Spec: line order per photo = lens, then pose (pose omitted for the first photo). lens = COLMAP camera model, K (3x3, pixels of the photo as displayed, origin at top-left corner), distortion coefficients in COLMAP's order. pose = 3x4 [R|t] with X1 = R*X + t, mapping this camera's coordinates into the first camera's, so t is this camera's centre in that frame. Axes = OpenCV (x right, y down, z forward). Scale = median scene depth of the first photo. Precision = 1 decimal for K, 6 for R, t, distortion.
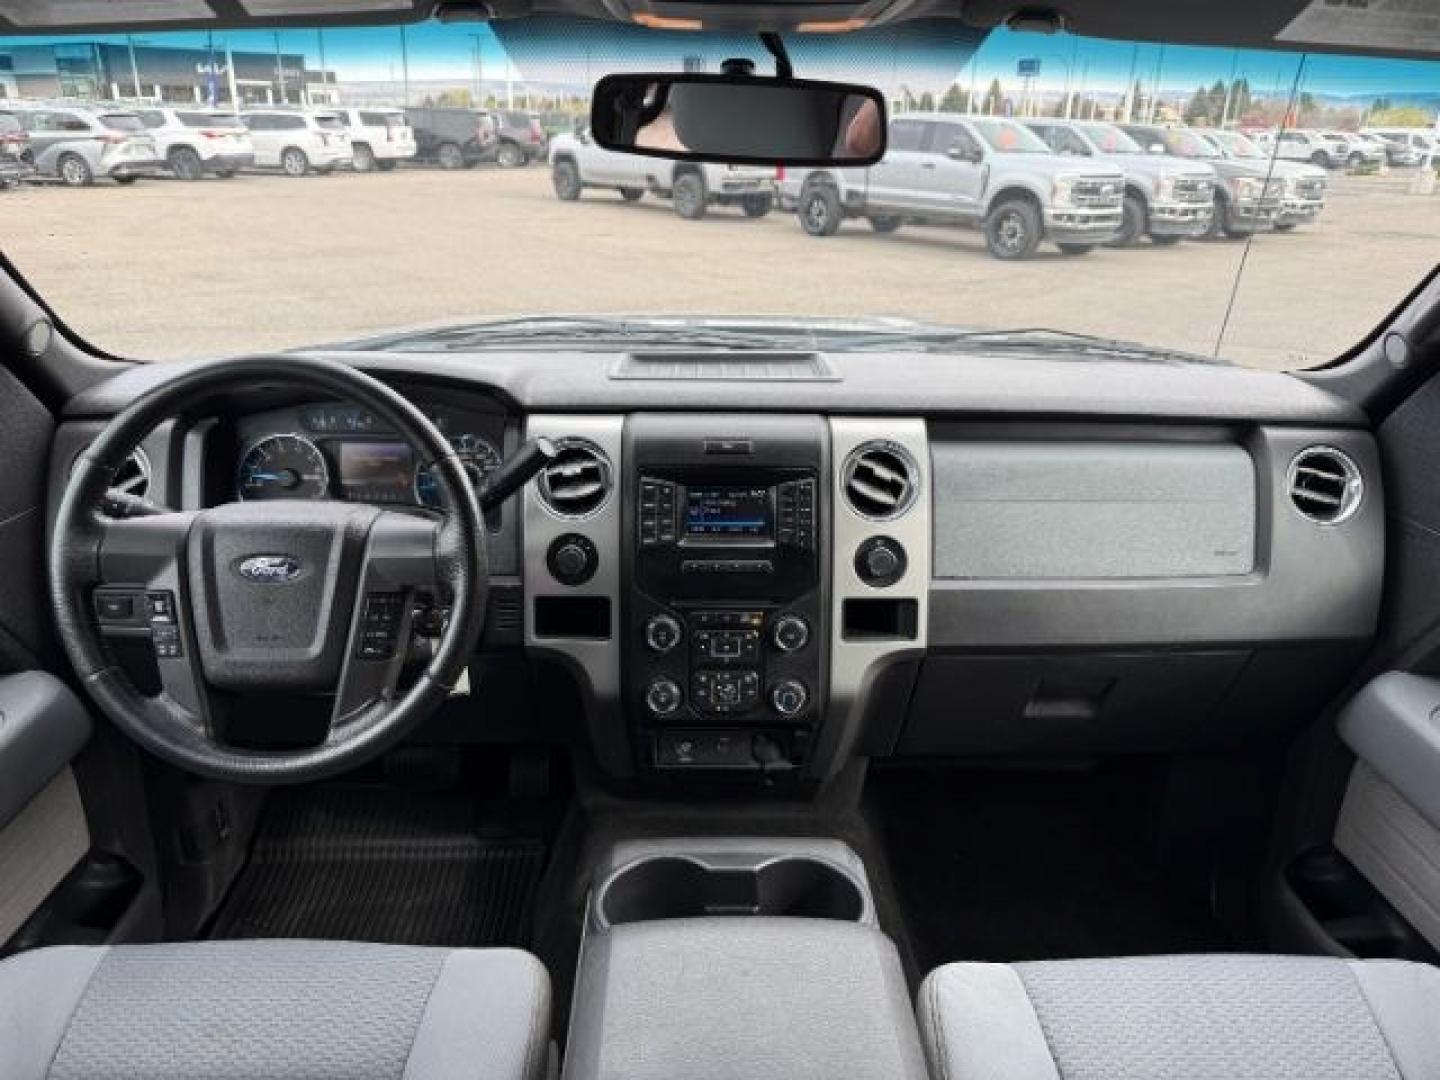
lens RADIAL K [[1023.8, 0, 714.7], [0, 1023.8, 545.0], [0, 0, 1]] dist [0.028369, -0.048202]
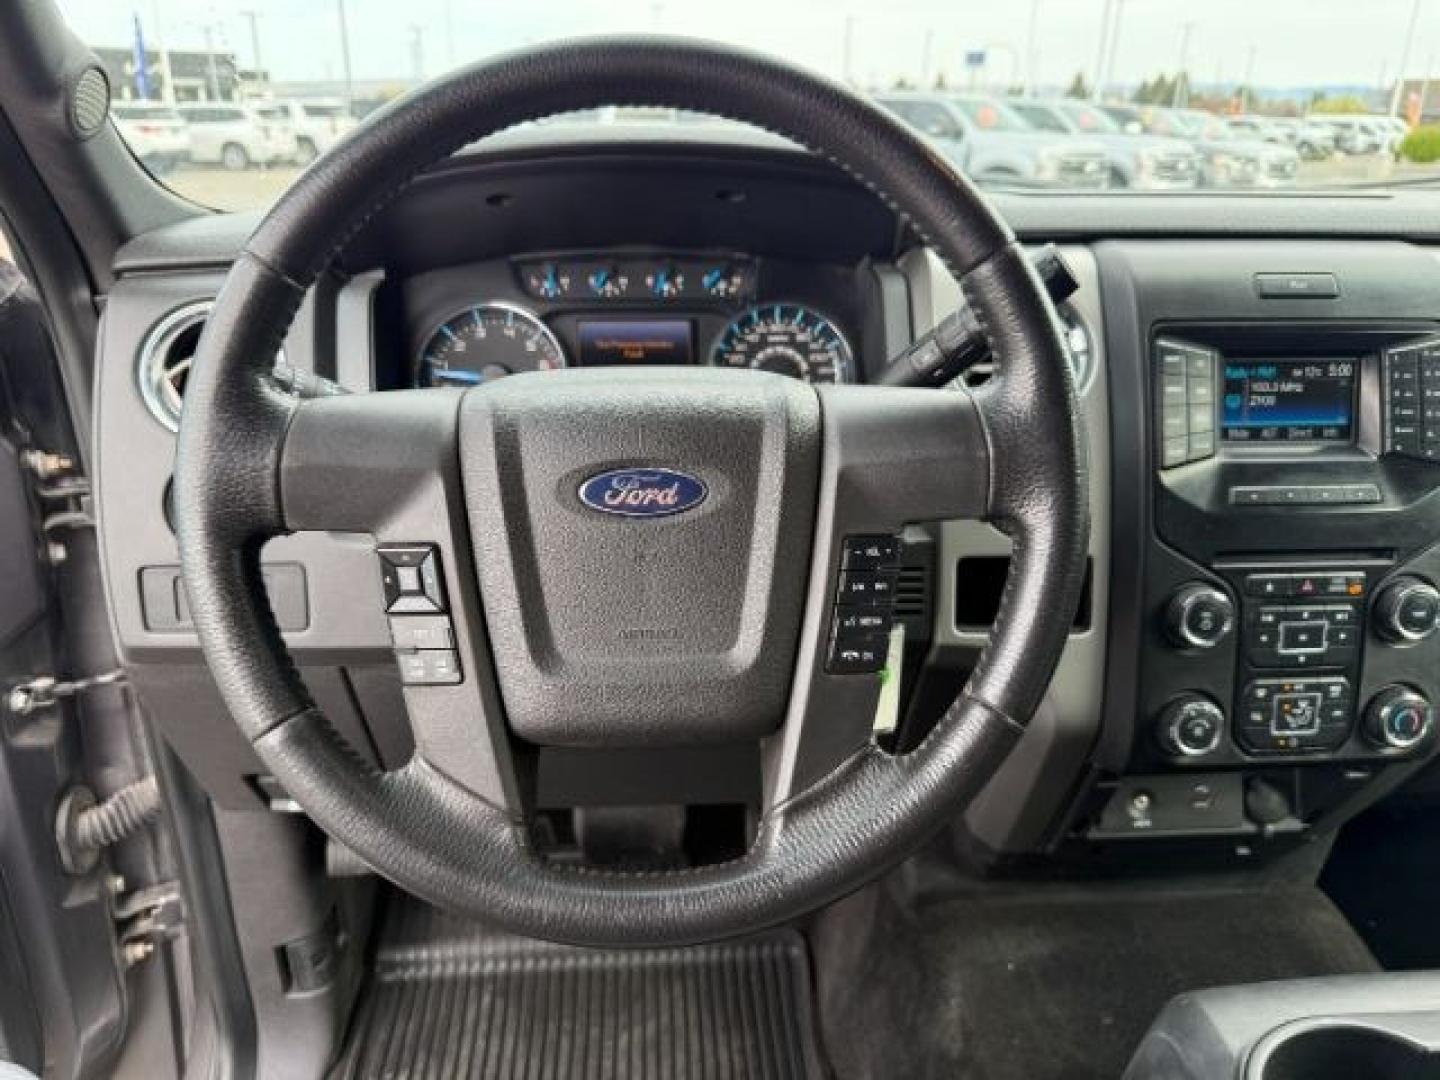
lens RADIAL K [[1046.1, 0, 709.2], [0, 1046.1, 539.4], [0, 0, 1]] dist [0.016864, -0.053577]
pose [[0.998990, -0.024691, 0.037553, -0.307757], [0.025008, 0.999655, -0.007994, 0.036677], [-0.037342, 0.008925, 0.999263, 0.375997]]
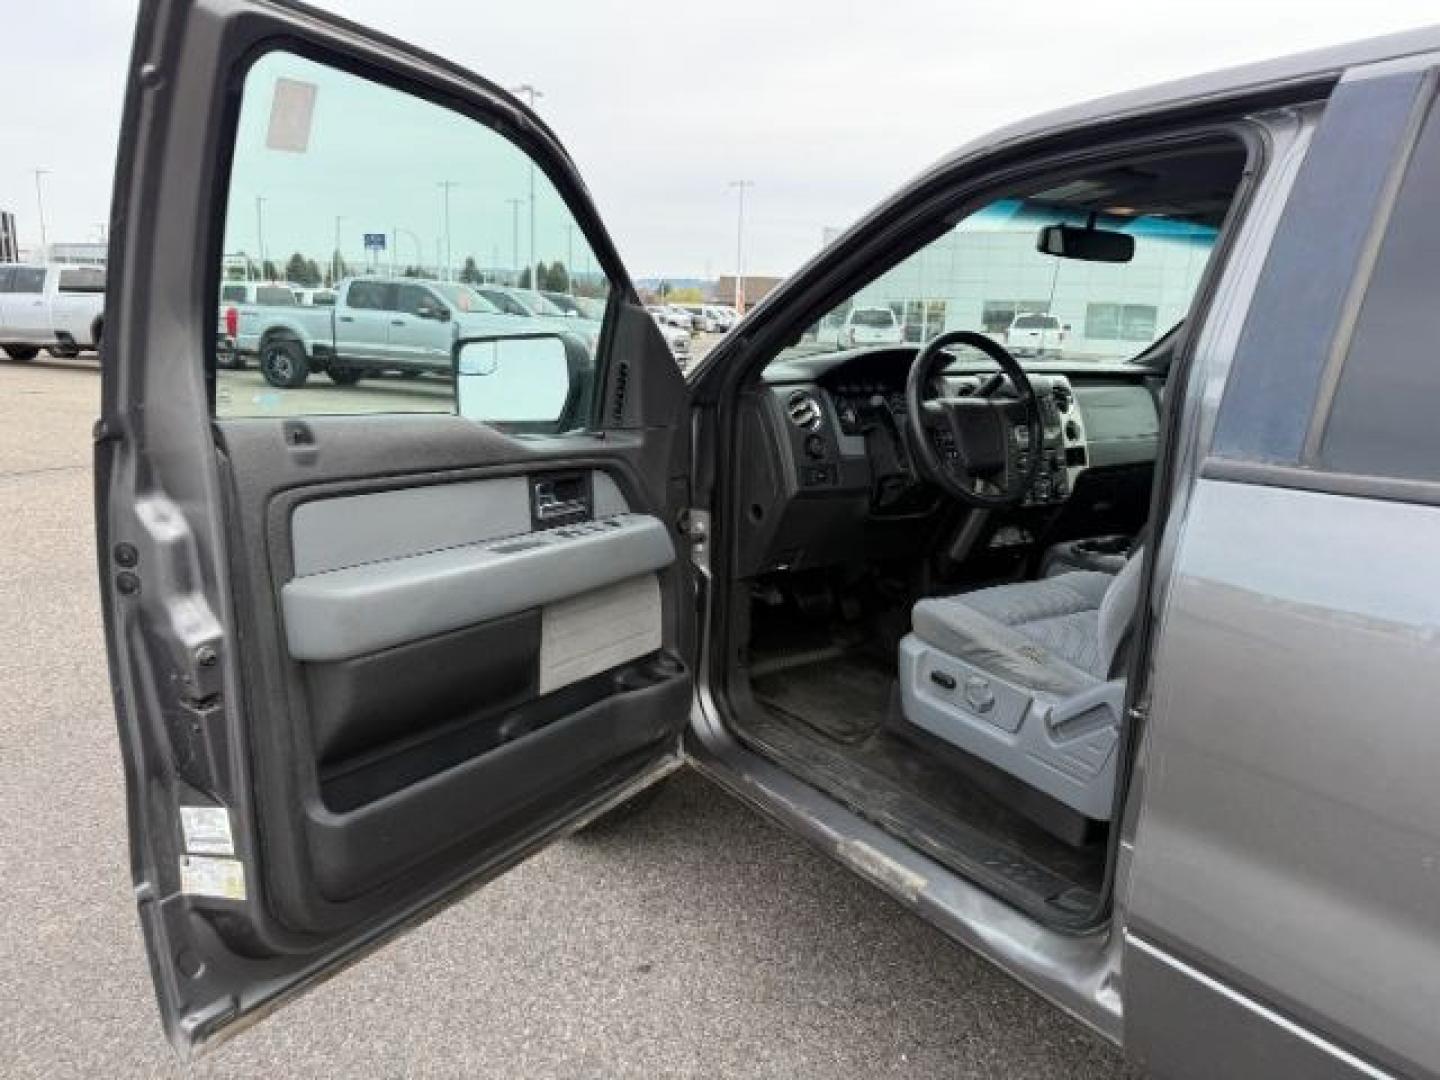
lens RADIAL K [[1023.8, 0, 714.7], [0, 1023.8, 545.0], [0, 0, 1]] dist [0.028369, -0.048202]
pose [[0.832760, -0.102816, 0.544004, -1.588395], [0.182876, 0.978535, -0.095003, 0.296598], [-0.522559, 0.178600, 0.833687, -0.432882]]
